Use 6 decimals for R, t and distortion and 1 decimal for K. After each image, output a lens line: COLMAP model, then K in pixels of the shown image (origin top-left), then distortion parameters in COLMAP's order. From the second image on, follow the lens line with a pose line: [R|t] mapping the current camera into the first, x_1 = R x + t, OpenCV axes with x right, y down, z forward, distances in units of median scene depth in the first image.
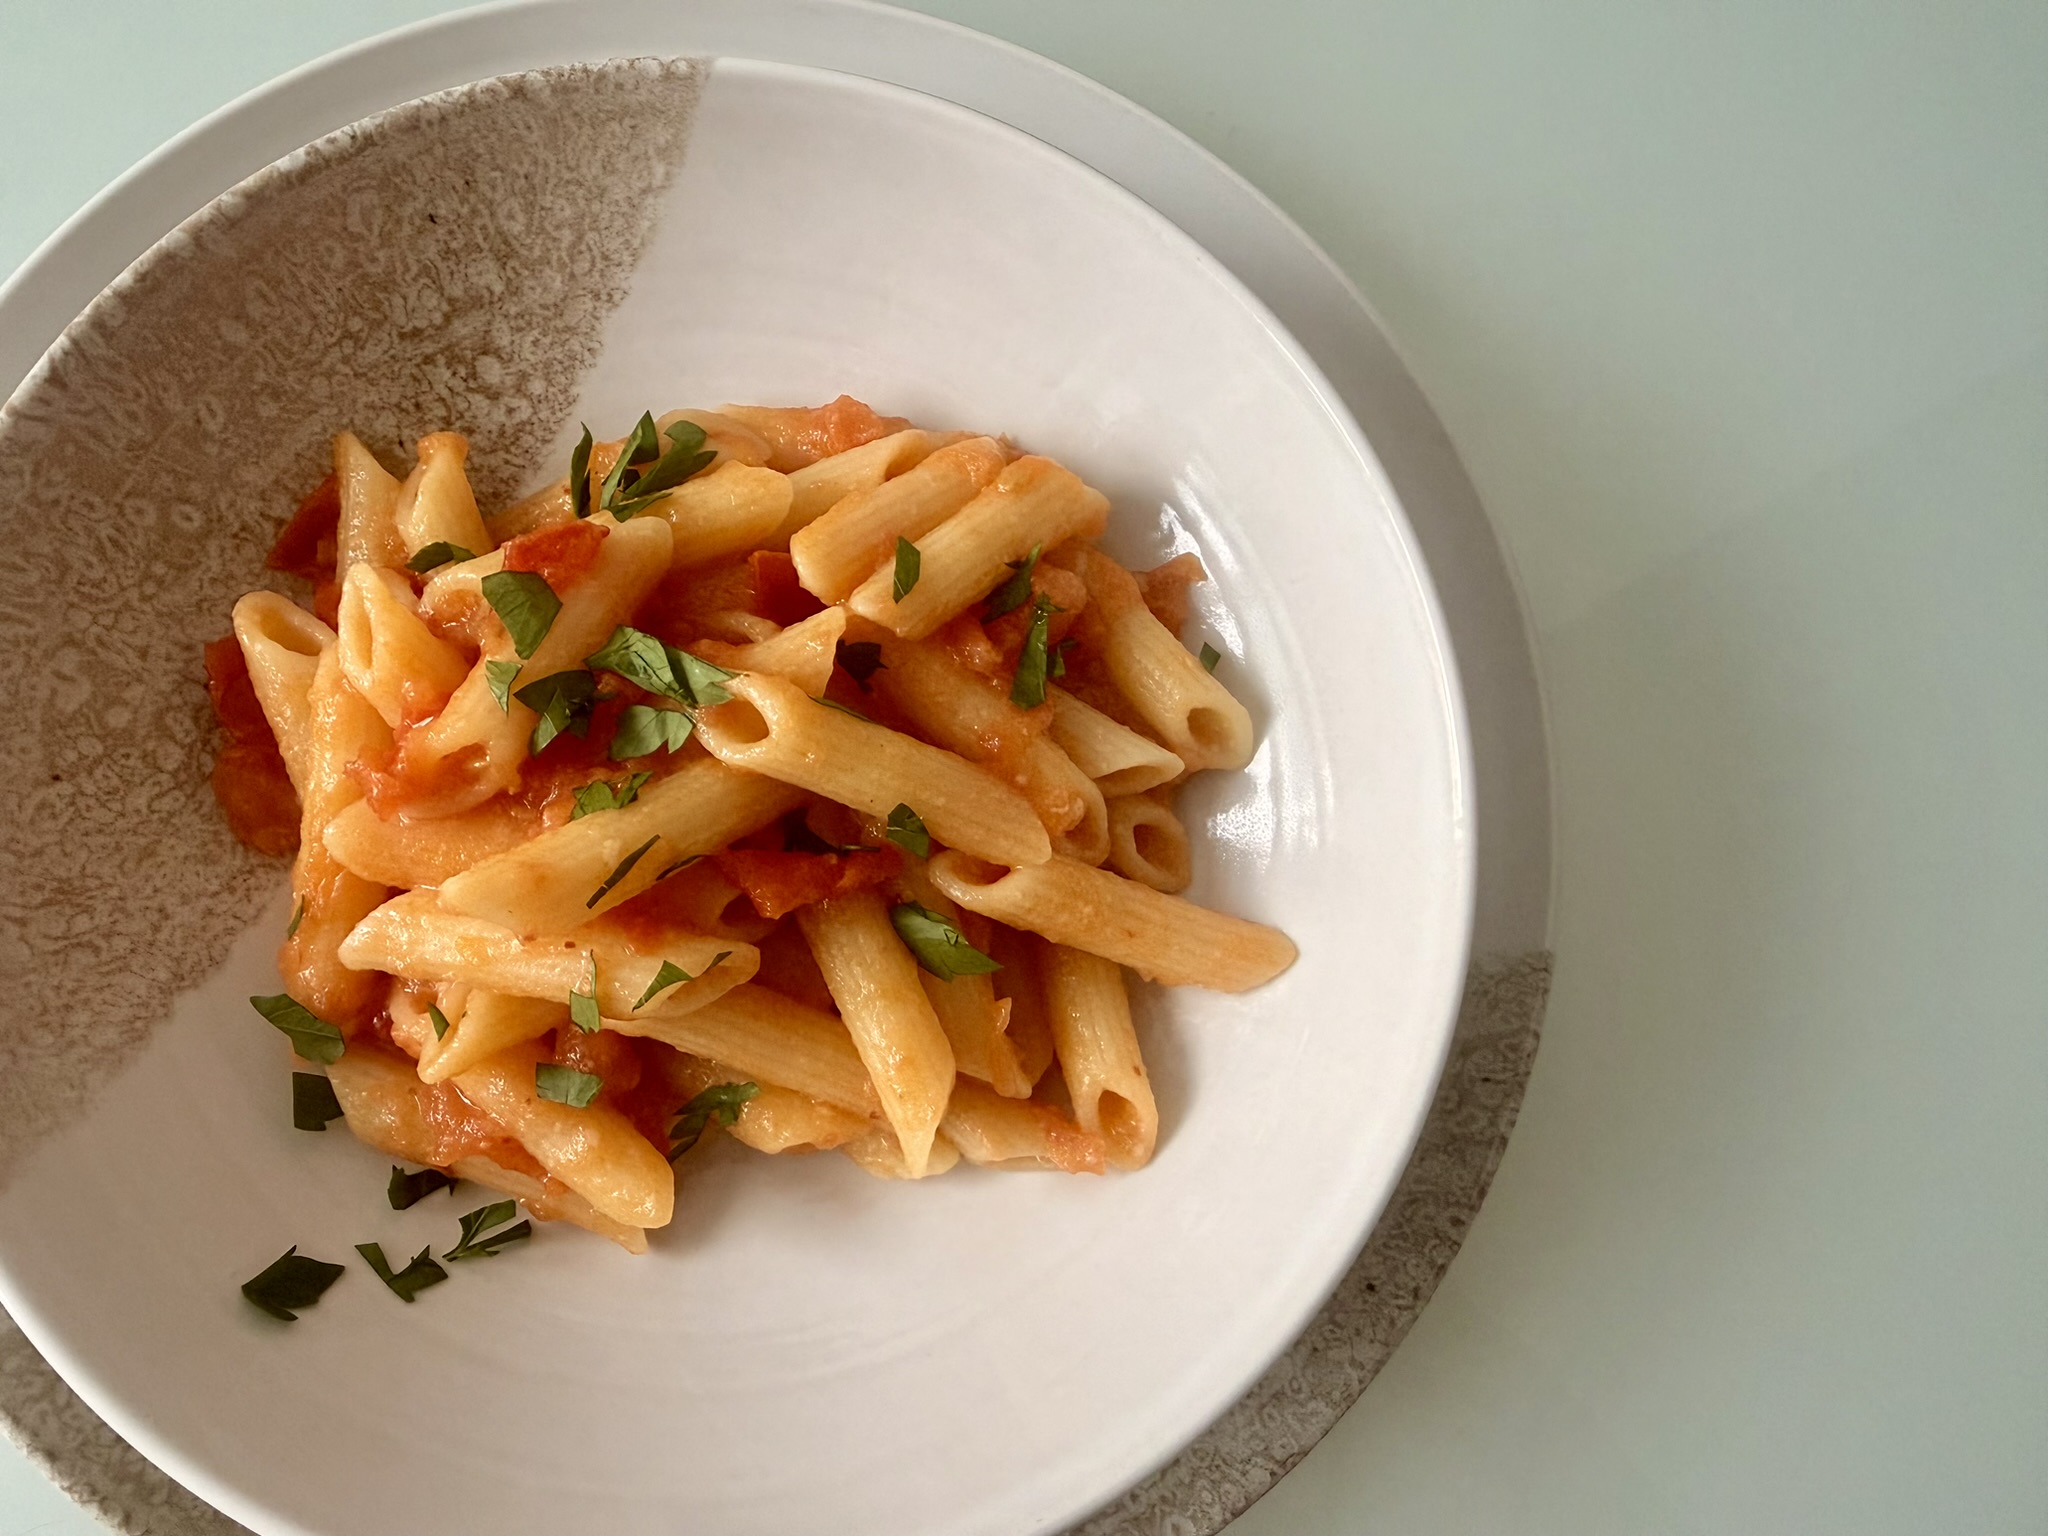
lens RADIAL K [[1480.1, 0, 896.9], [0, 1480.1, 779.0], [0, 0, 1]] dist [0.003080, 0.001208]
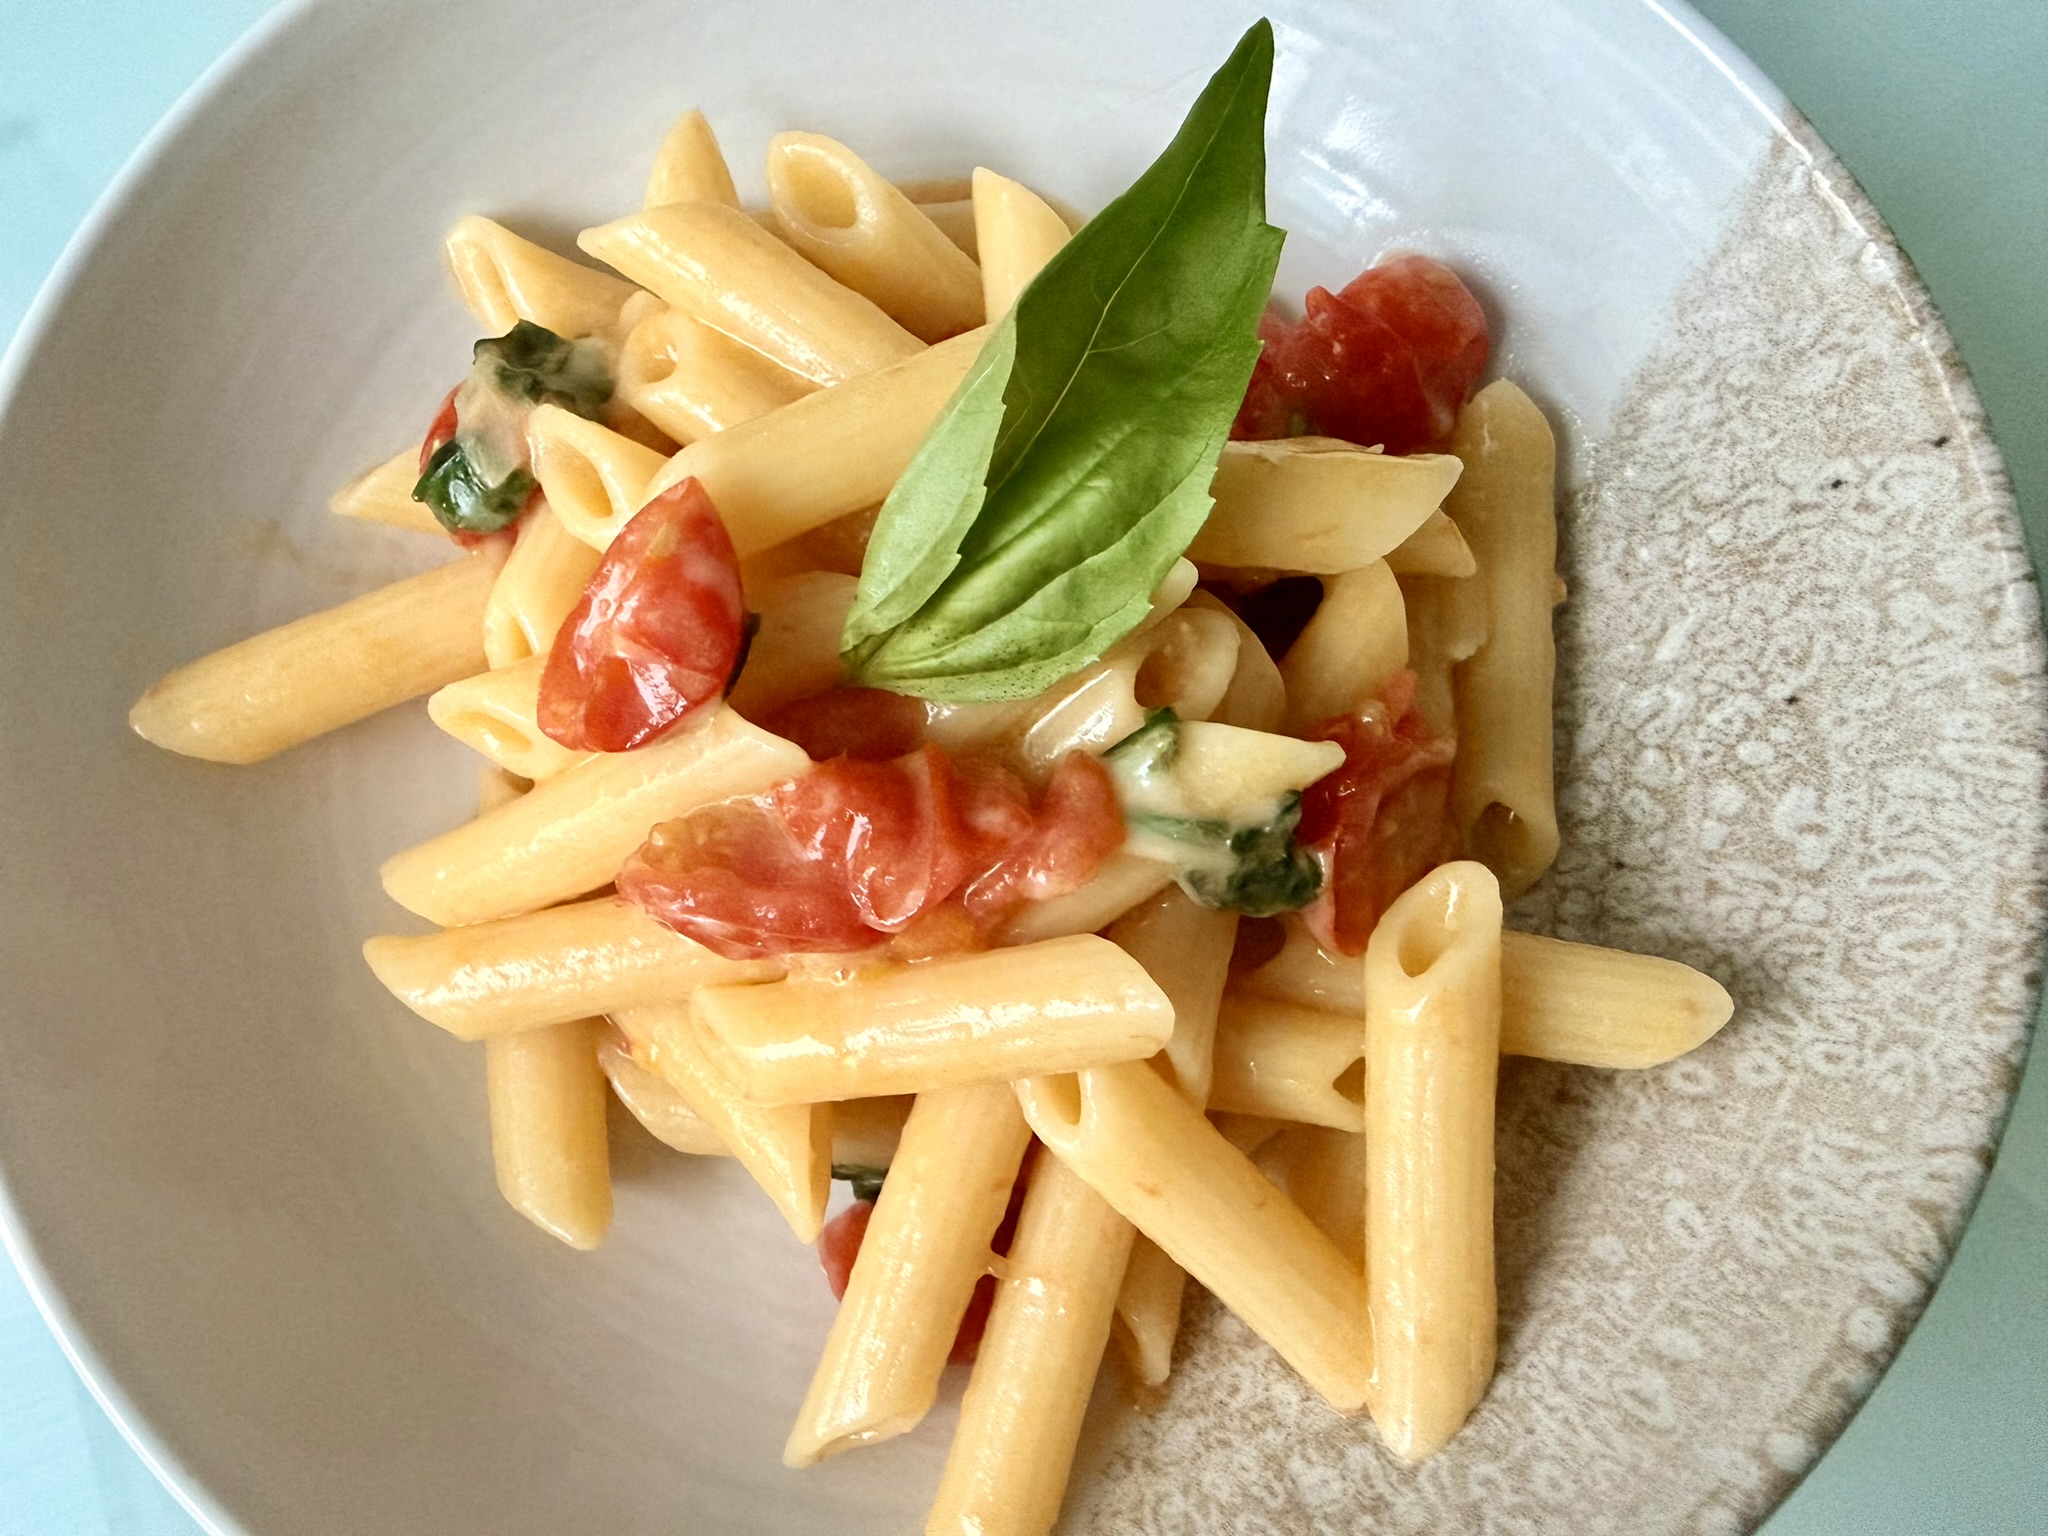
lens RADIAL K [[1503.4, 0, 893.4], [0, 1503.4, 772.4], [0, 0, 1]] dist [0.012451, 0.004744]
pose [[-0.999701, -0.004987, -0.023941, -0.076010], [-0.004117, -0.930695, 0.365773, -0.306284], [-0.024105, 0.365762, 0.930396, 0.277363]]
